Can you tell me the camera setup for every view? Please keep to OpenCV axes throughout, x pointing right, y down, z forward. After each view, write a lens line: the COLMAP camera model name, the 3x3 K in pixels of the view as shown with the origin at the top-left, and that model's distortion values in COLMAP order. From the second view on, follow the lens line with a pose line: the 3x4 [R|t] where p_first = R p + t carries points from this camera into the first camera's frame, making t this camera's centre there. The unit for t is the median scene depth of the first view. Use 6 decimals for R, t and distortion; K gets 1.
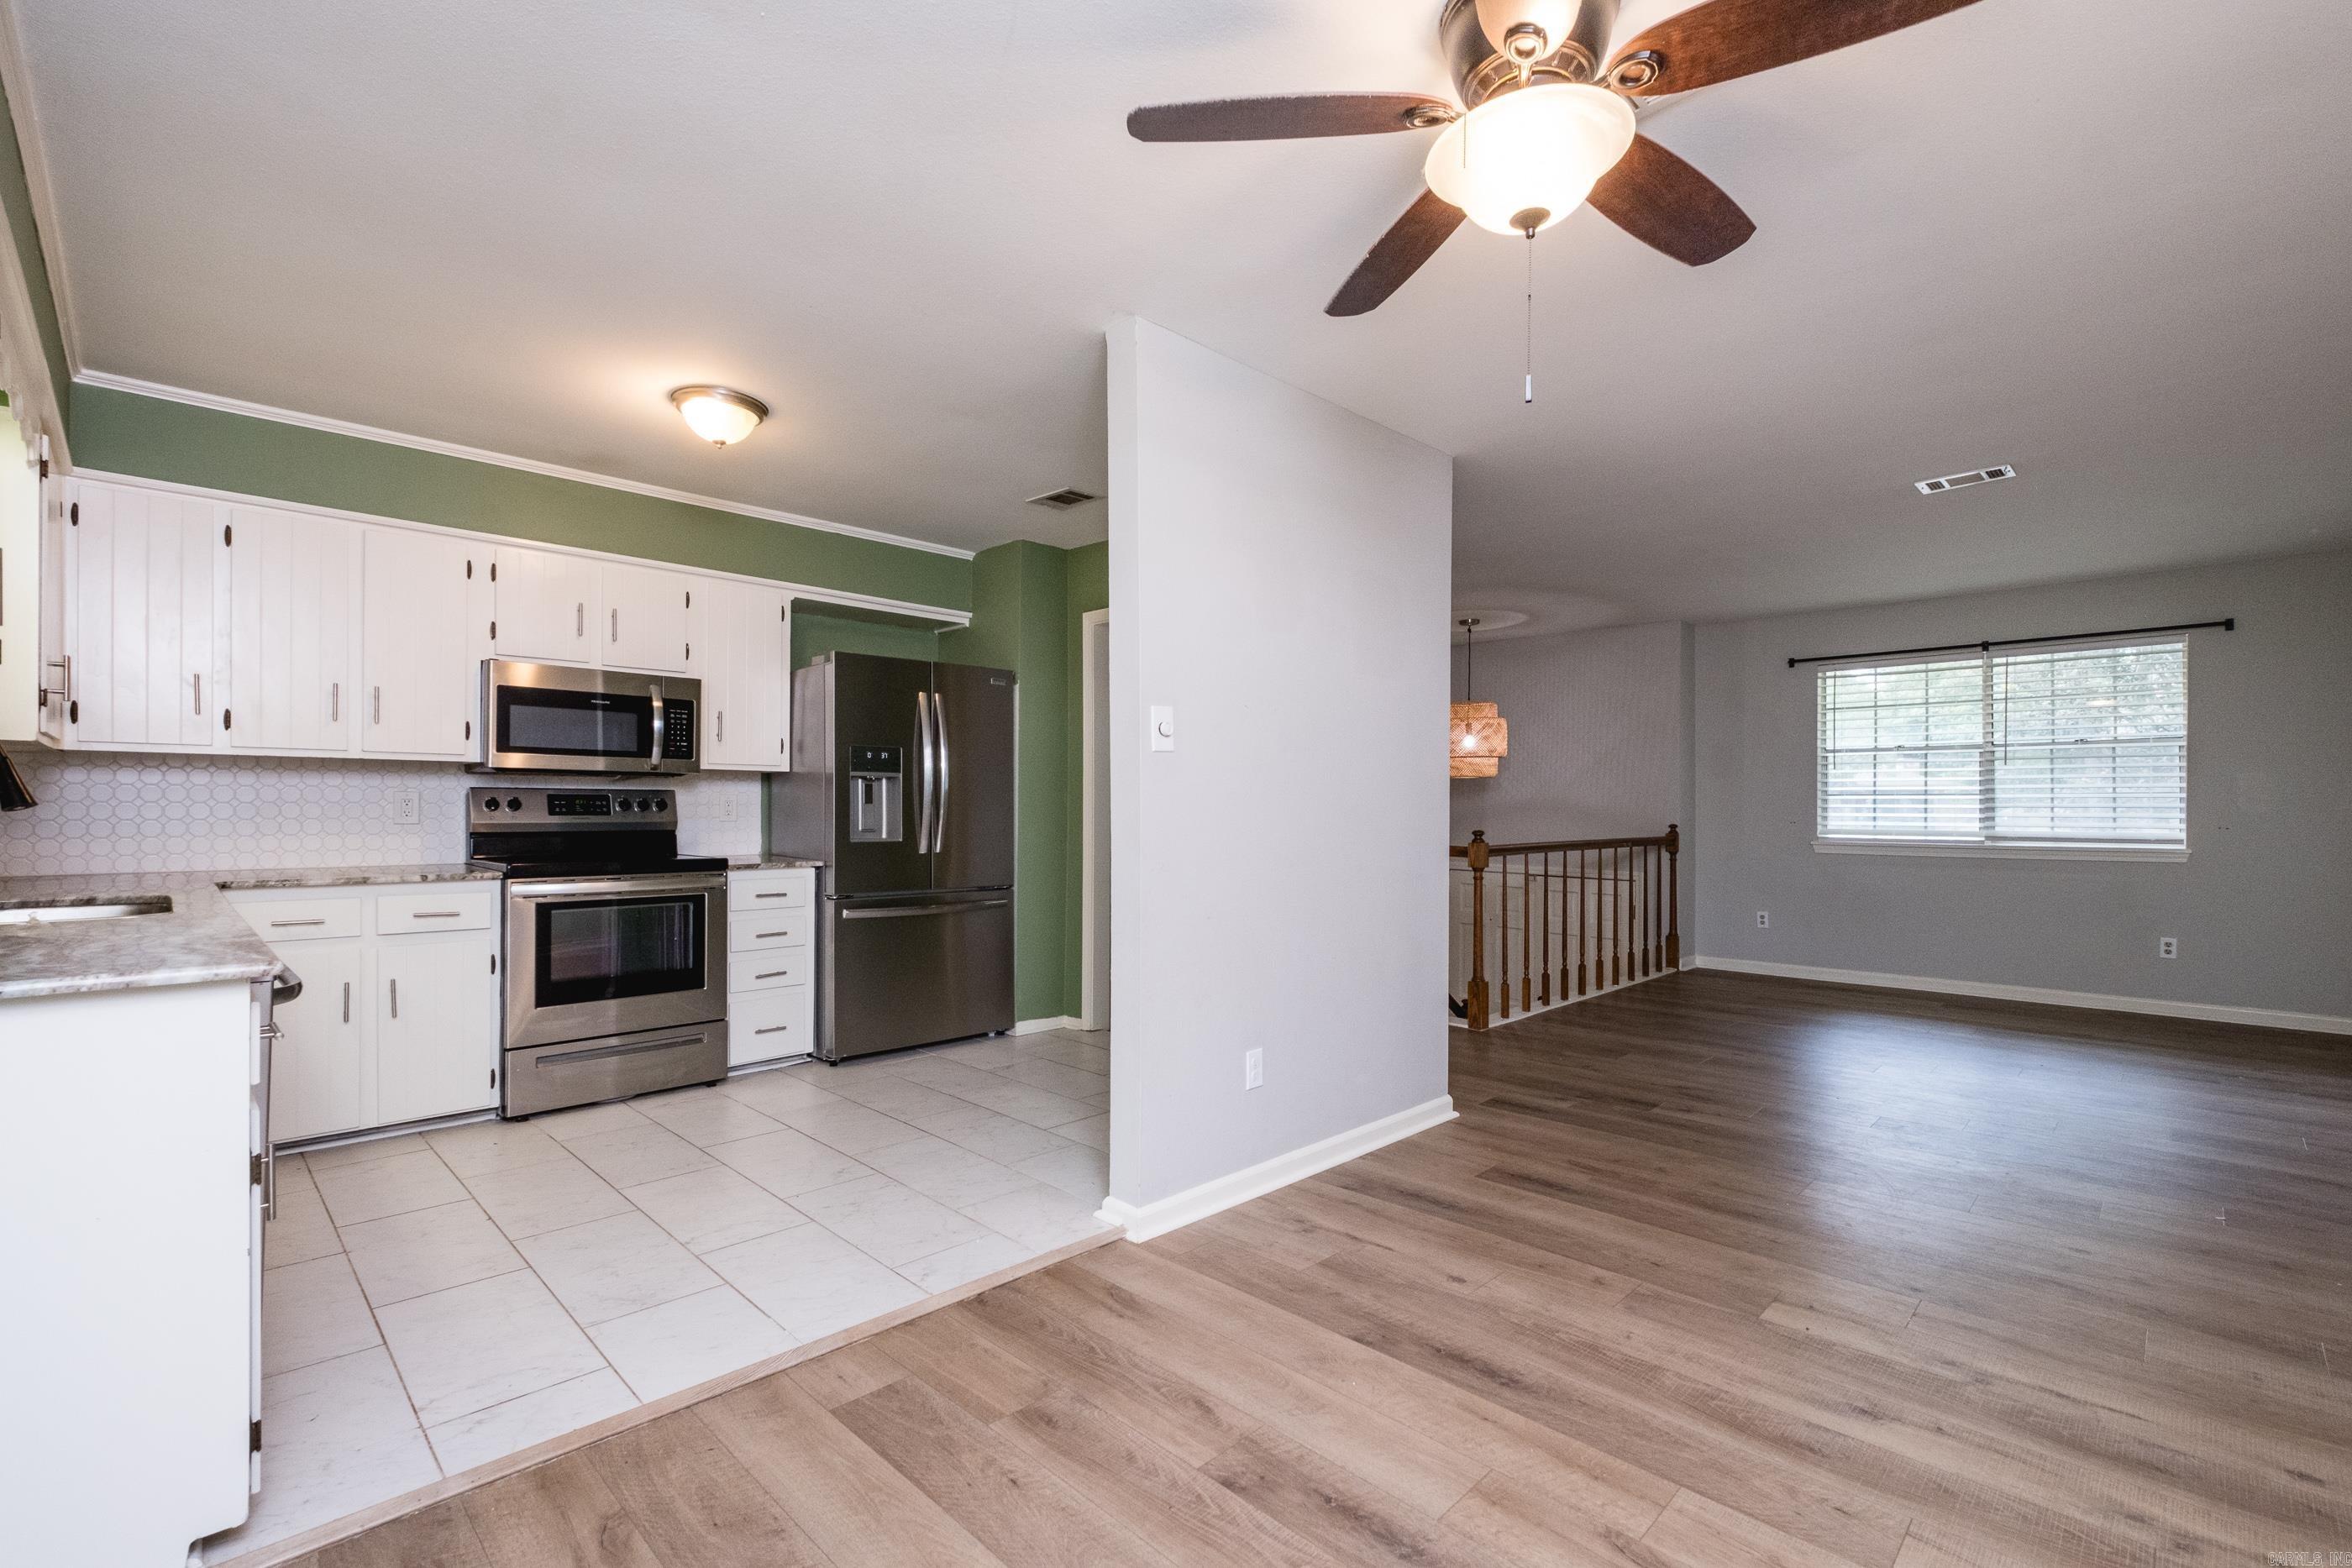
lens RADIAL K [[1009.1, 0, 1185.9], [0, 1009.1, 804.3], [0, 0, 1]] dist [0.001949, -0.003496]
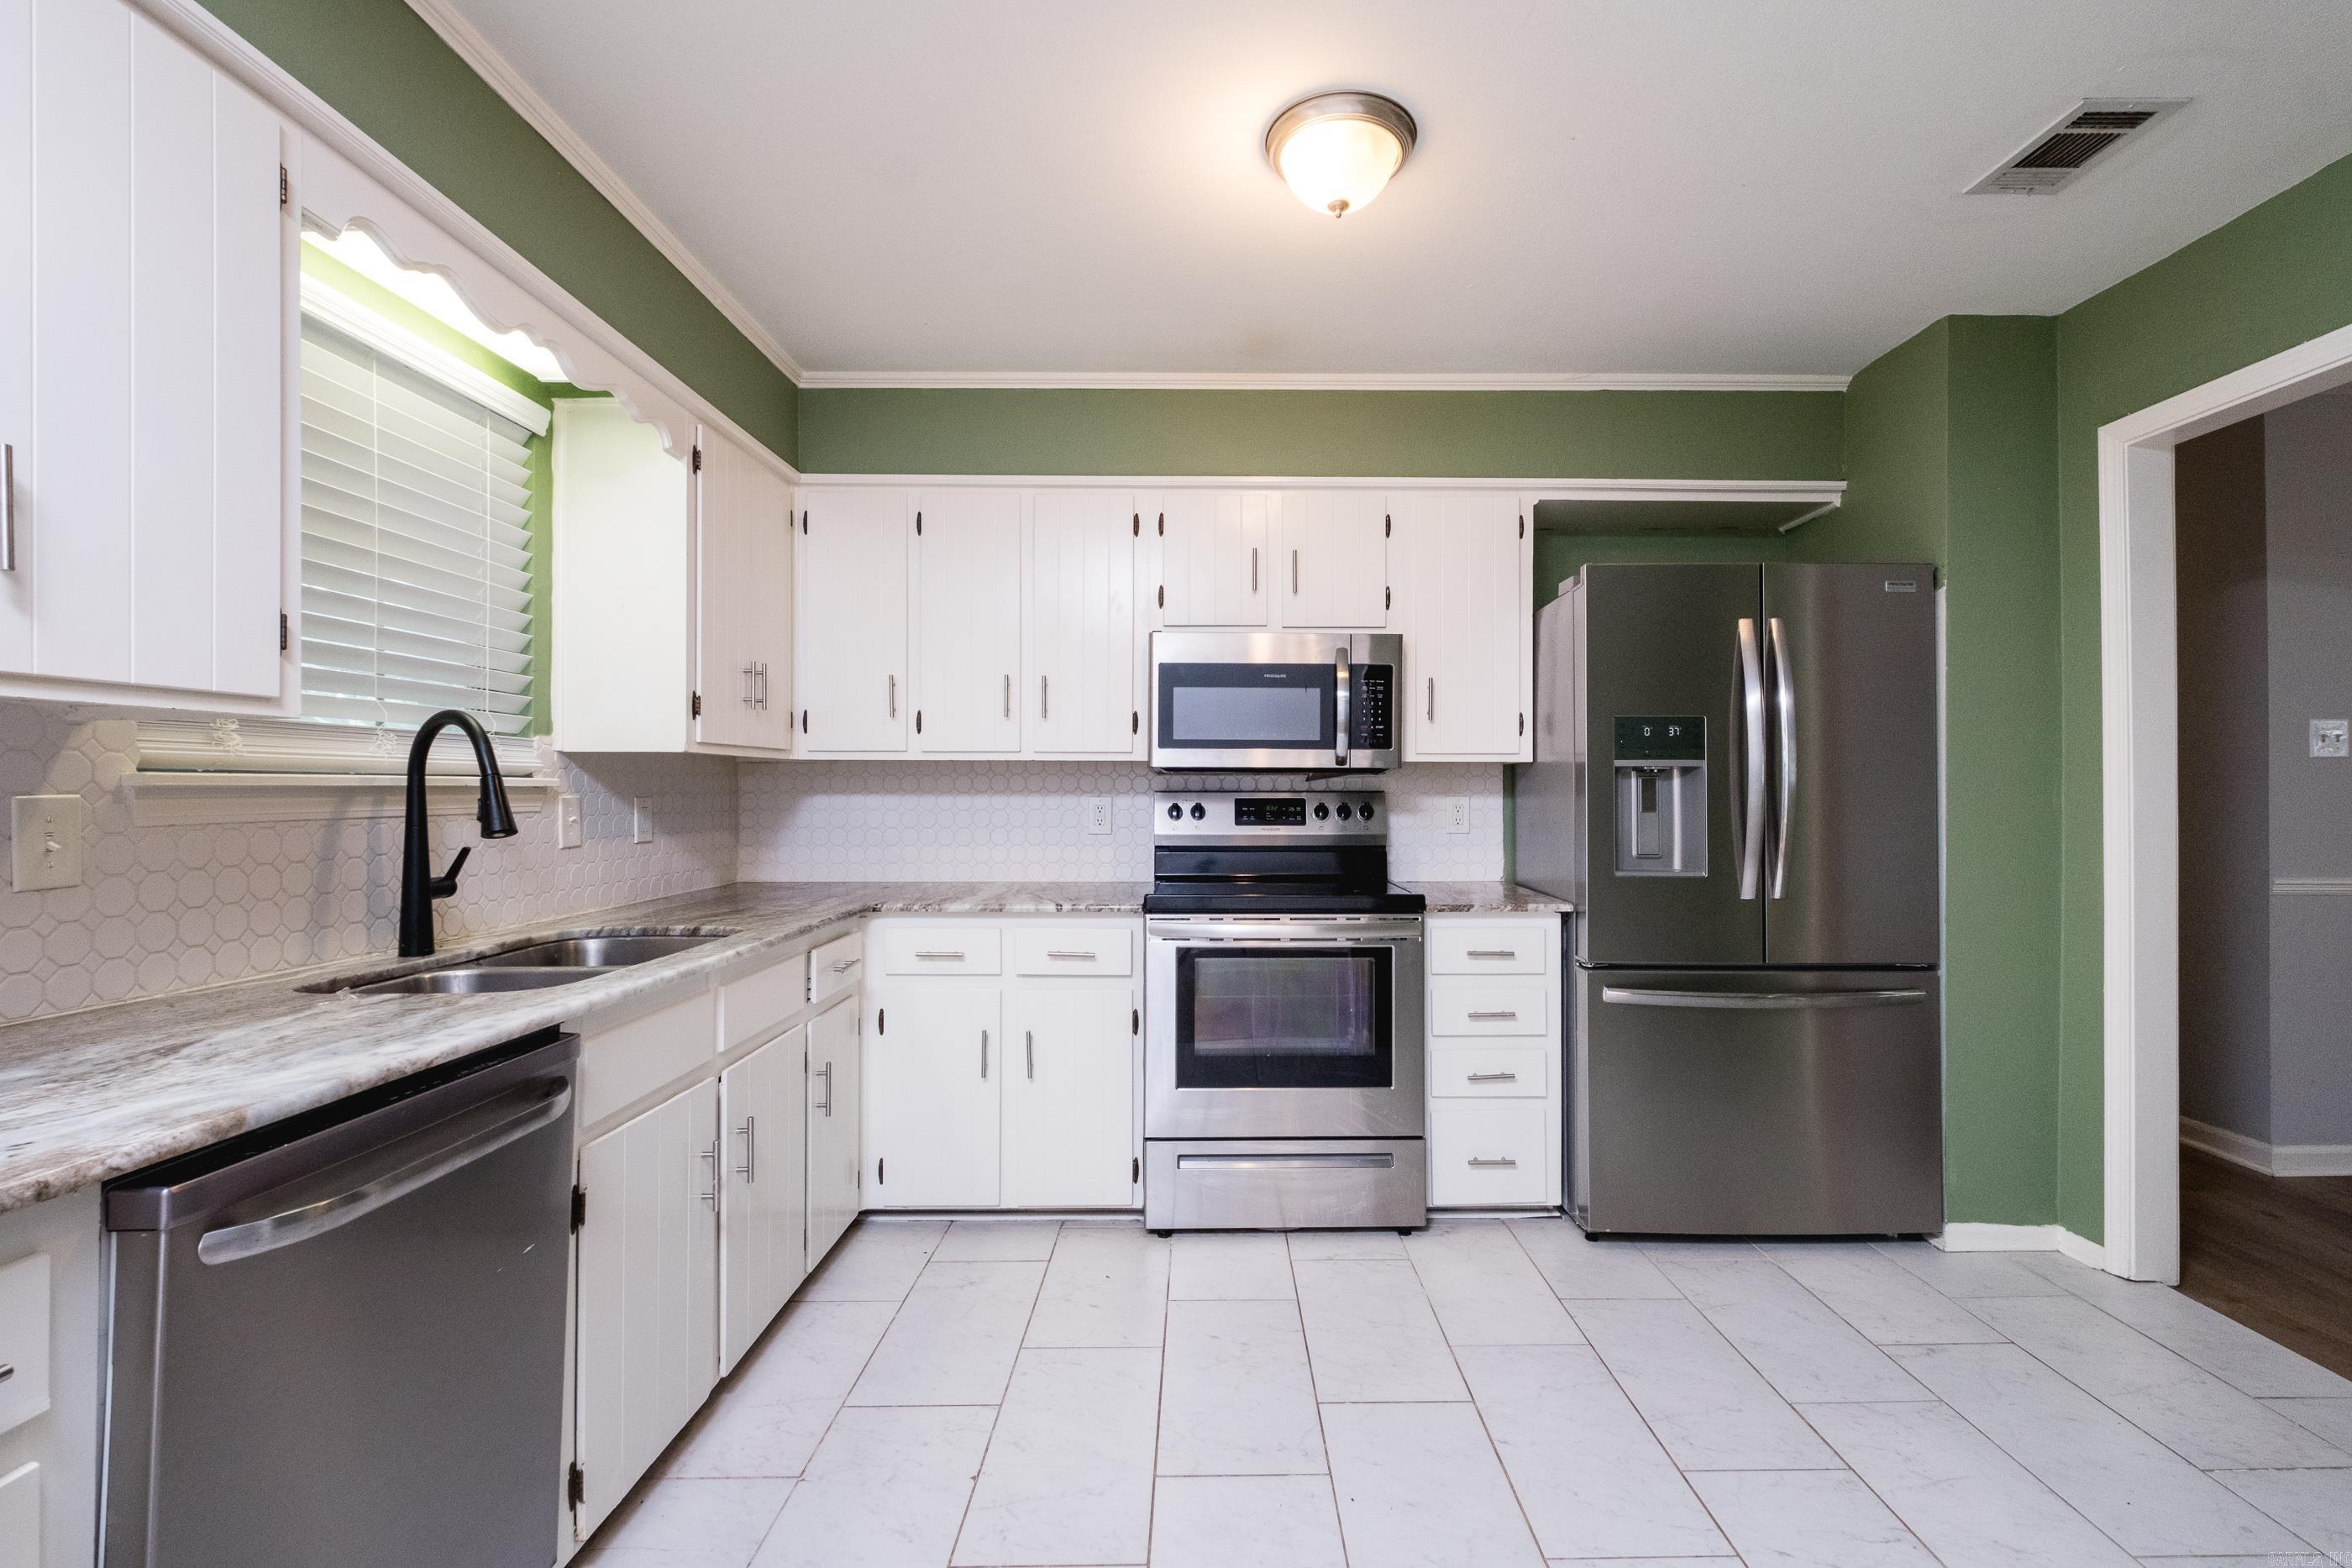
lens RADIAL K [[1055.2, 0, 1211.1], [0, 1055.2, 781.5], [0, 0, 1]] dist [0.014724, -0.012607]
pose [[0.725218, -0.011111, -0.688429, -0.071924], [0.004968, 0.999928, -0.010905, -0.013920], [0.688501, 0.004488, 0.725221, 0.375923]]
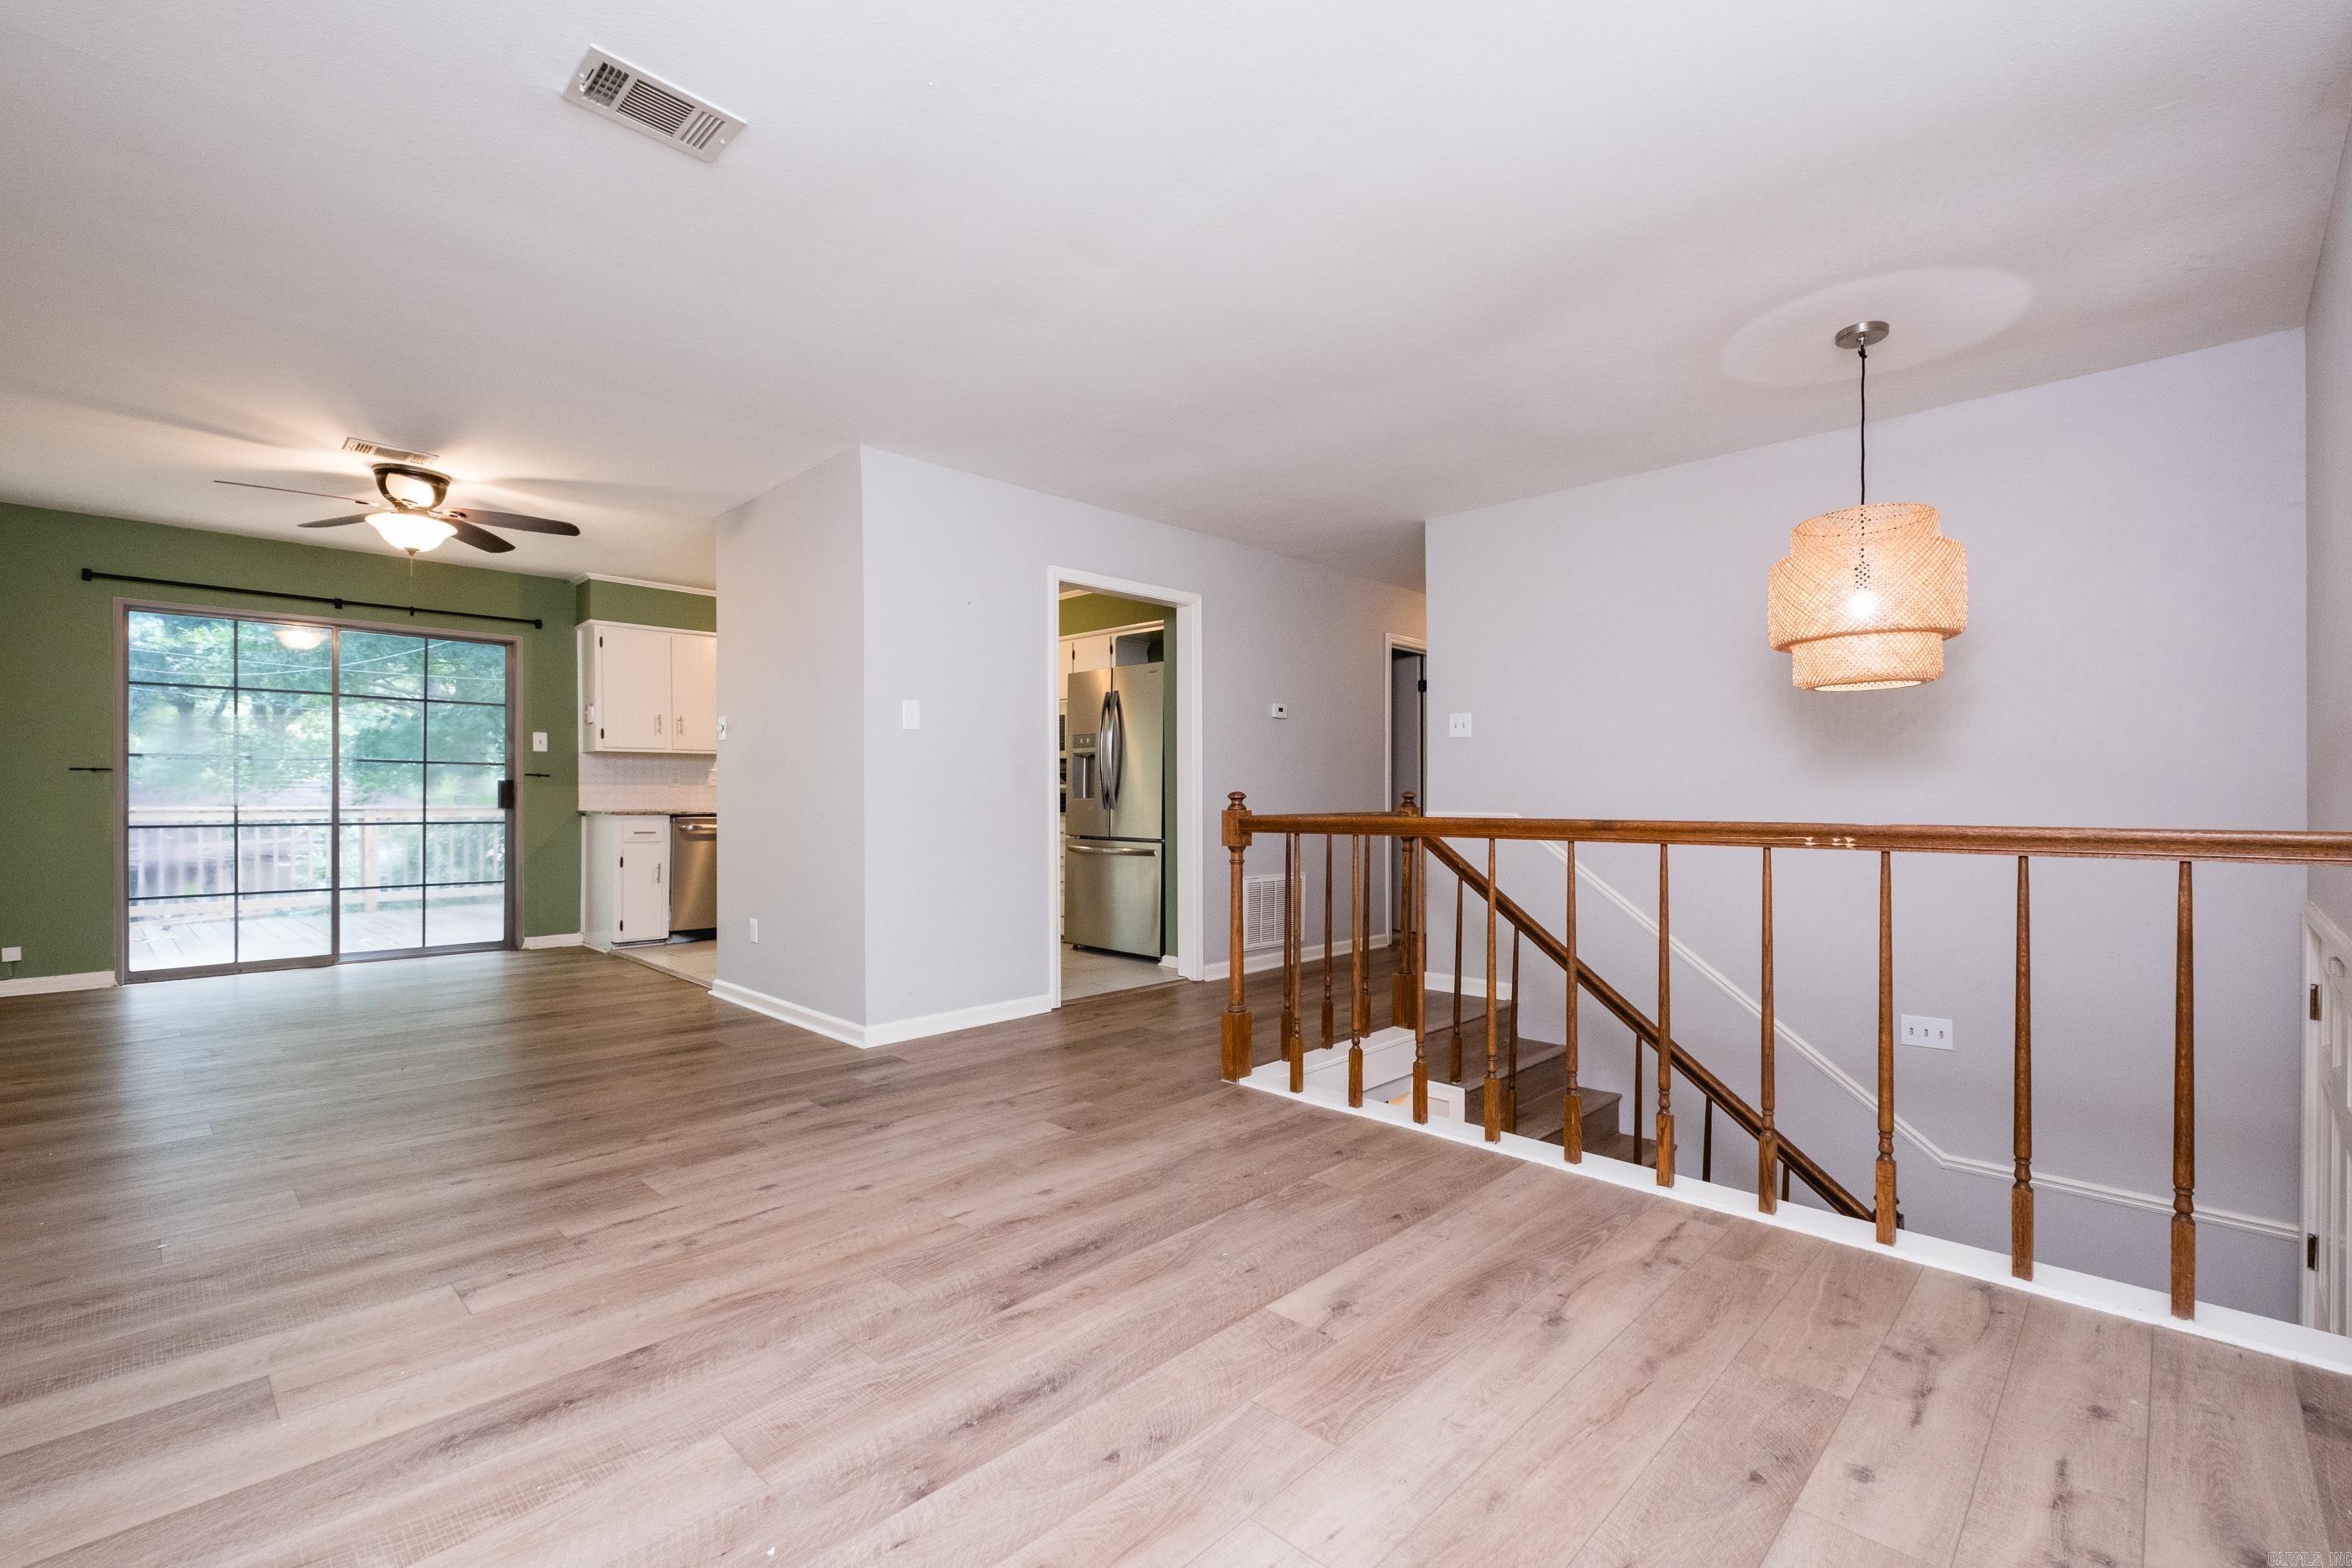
lens RADIAL K [[1016.7, 0, 1187.6], [0, 1016.7, 792.2], [0, 0, 1]] dist [0.012968, -0.010112]
pose [[0.023681, -0.006464, -0.999699, 1.192255], [0.001344, 0.999978, -0.006434, 0.036816], [0.999719, -0.001191, 0.023690, 1.151742]]
